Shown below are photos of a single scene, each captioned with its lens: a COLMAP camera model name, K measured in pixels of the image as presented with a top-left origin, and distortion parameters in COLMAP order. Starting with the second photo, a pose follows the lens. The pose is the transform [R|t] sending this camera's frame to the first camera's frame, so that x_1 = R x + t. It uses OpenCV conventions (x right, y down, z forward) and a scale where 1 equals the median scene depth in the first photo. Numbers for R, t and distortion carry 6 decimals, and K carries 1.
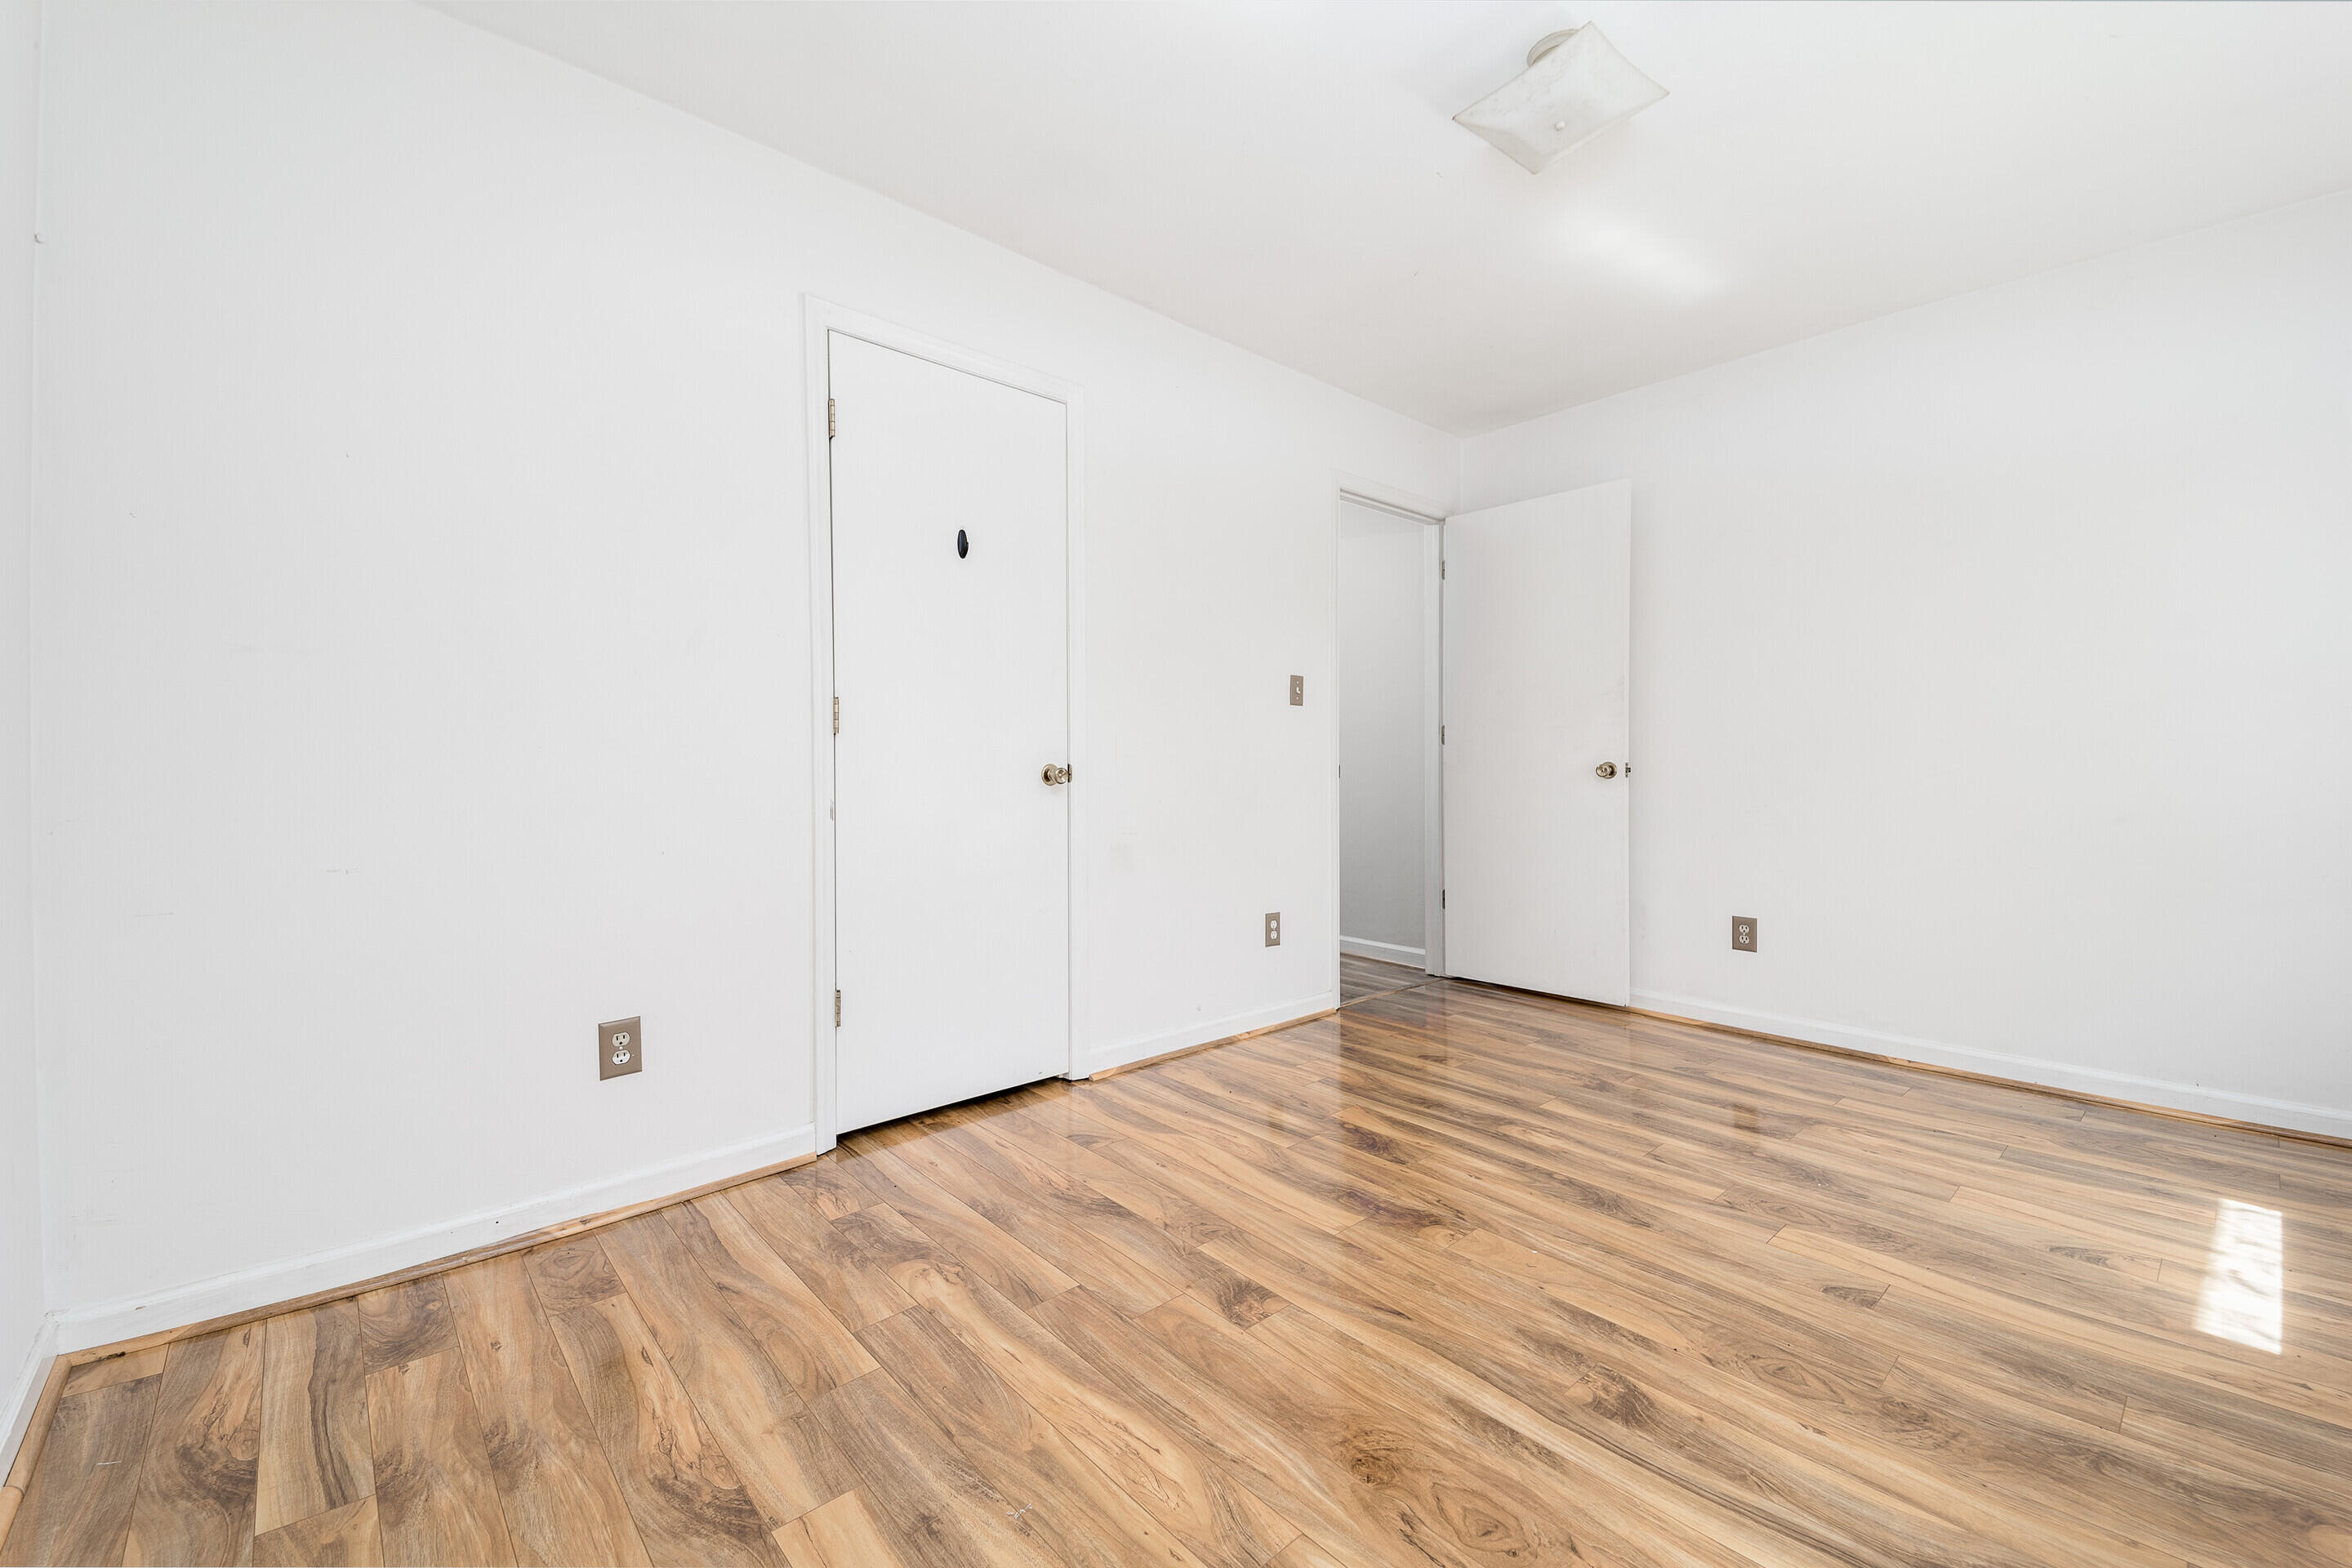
lens RADIAL K [[950.1, 0, 1187.9], [0, 950.1, 764.1], [0, 0, 1]] dist [0.063438, -0.038222]
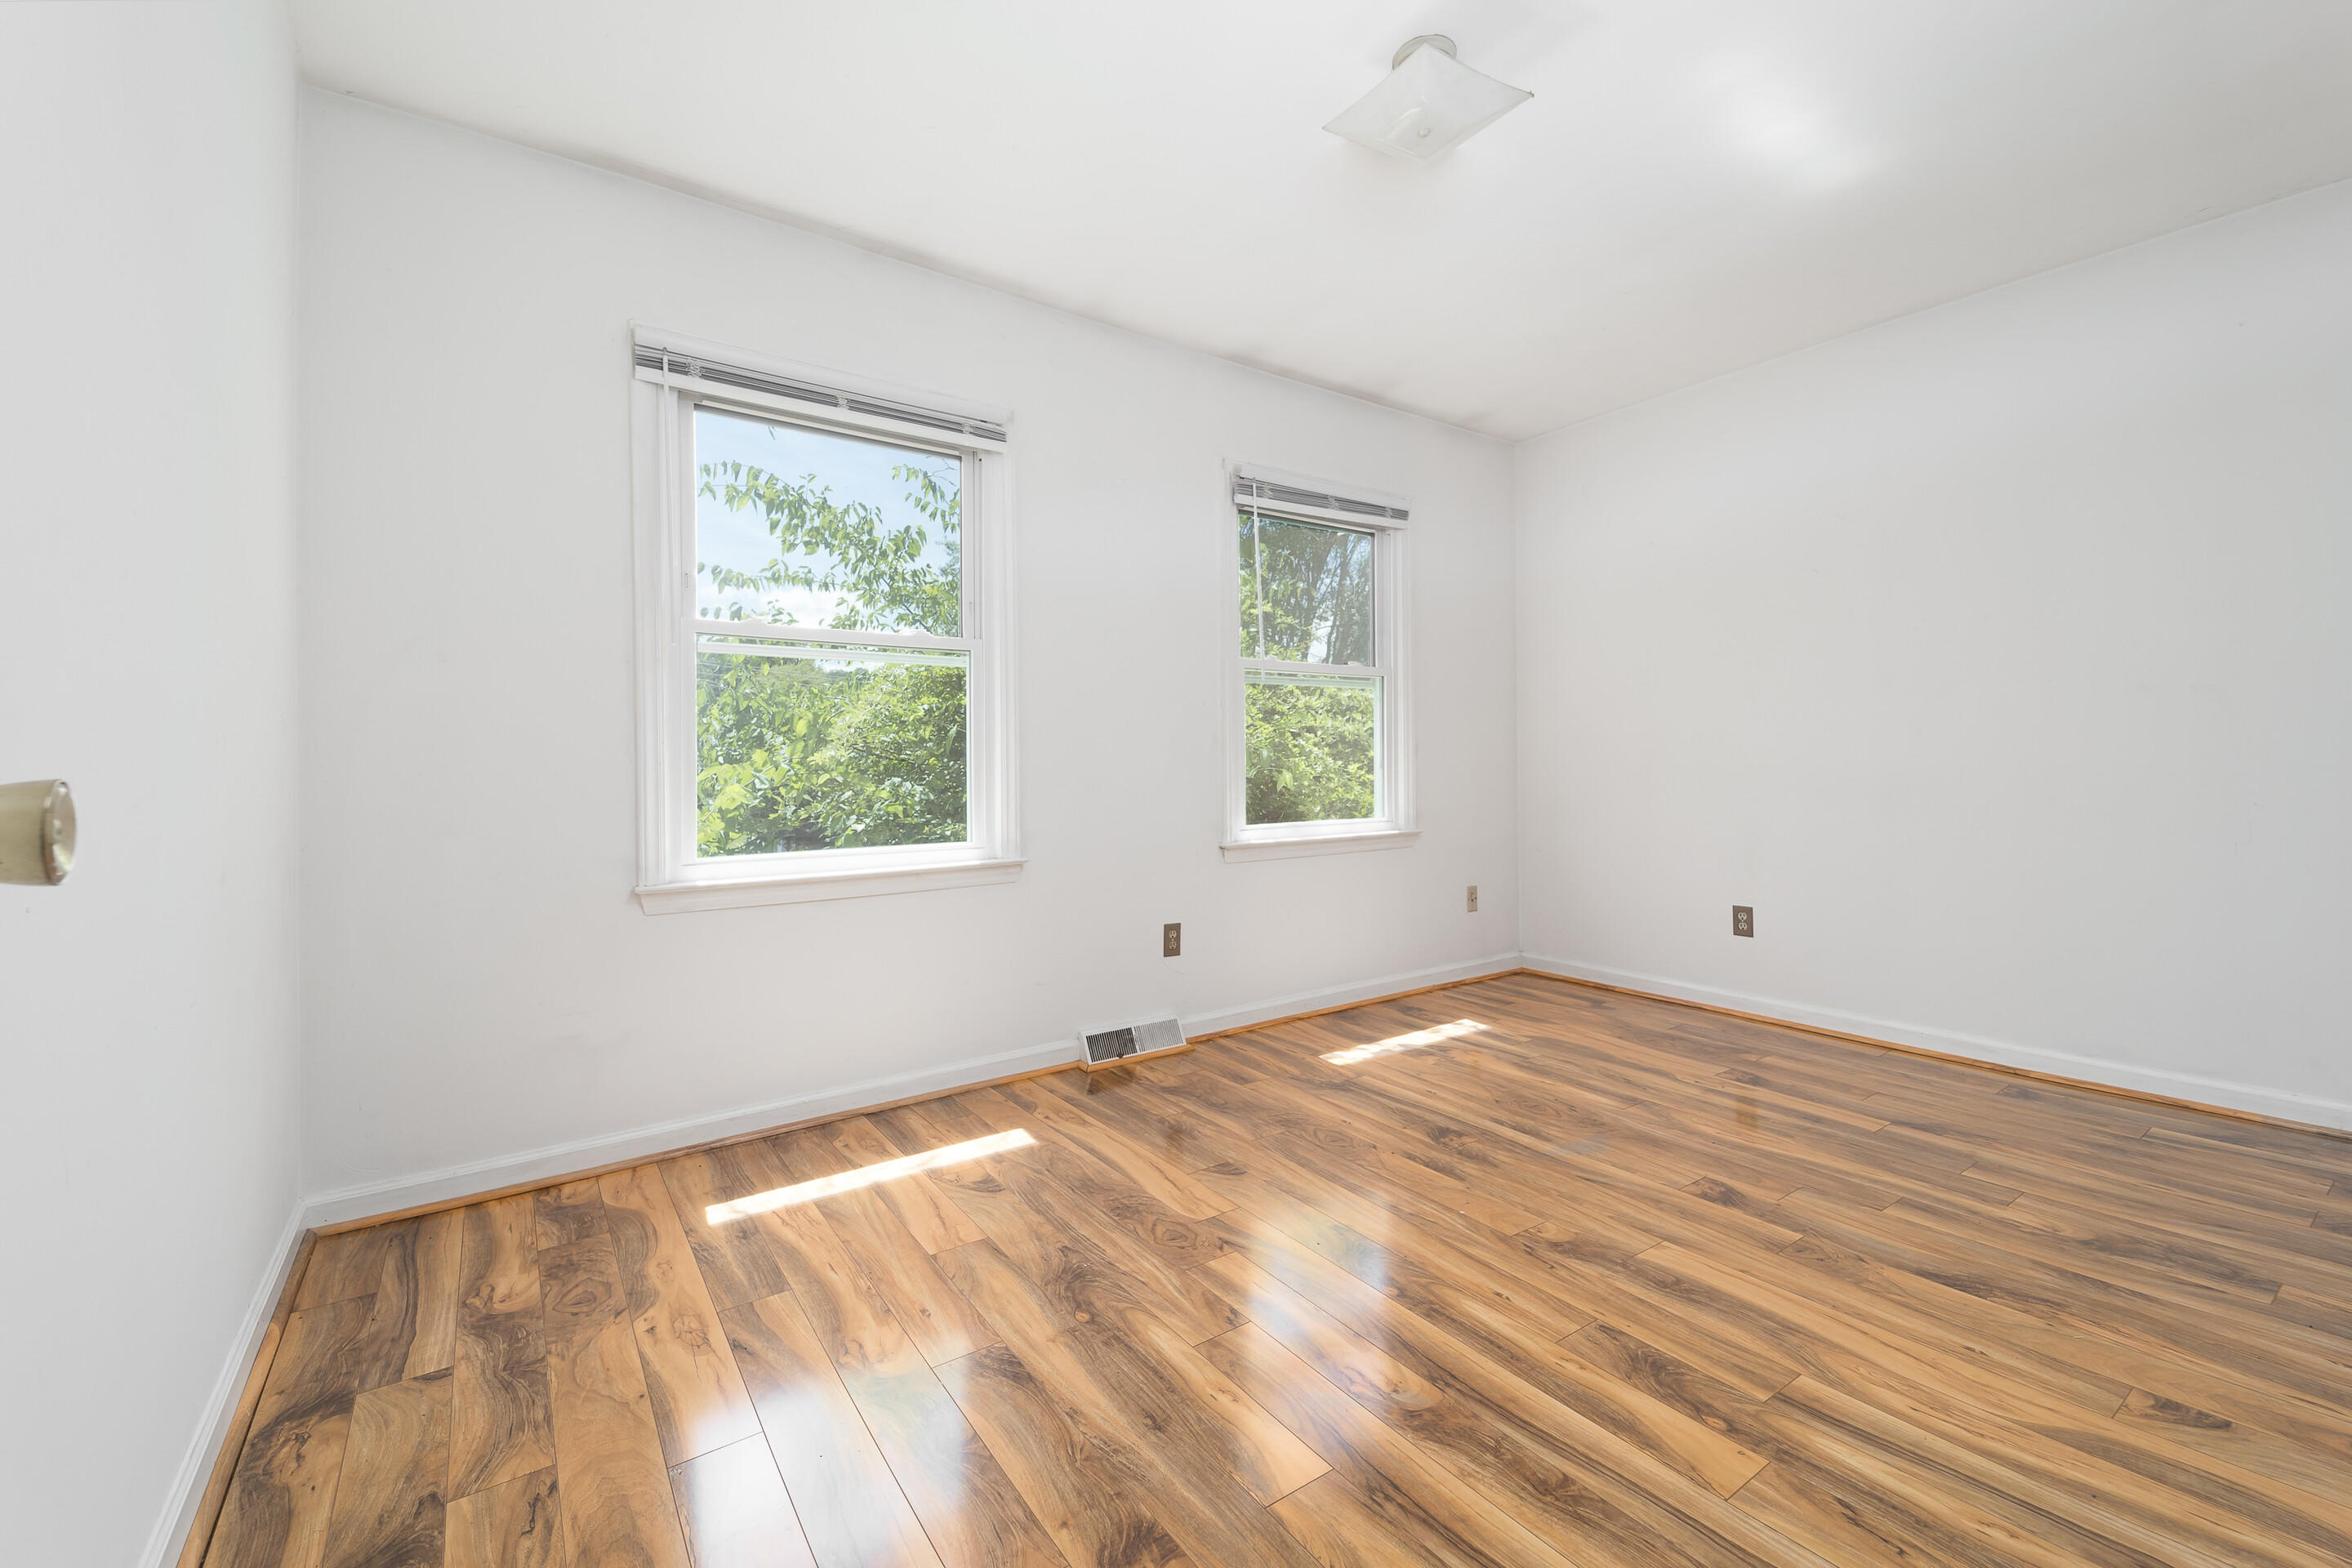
lens RADIAL K [[950.1, 0, 1187.9], [0, 950.1, 764.1], [0, 0, 1]] dist [0.063438, -0.038222]
pose [[-0.992293, 0.011239, 0.123406, 0.508913], [0.011280, 0.999936, -0.000370, -0.002569], [-0.123403, 0.001025, -0.992356, 2.051040]]
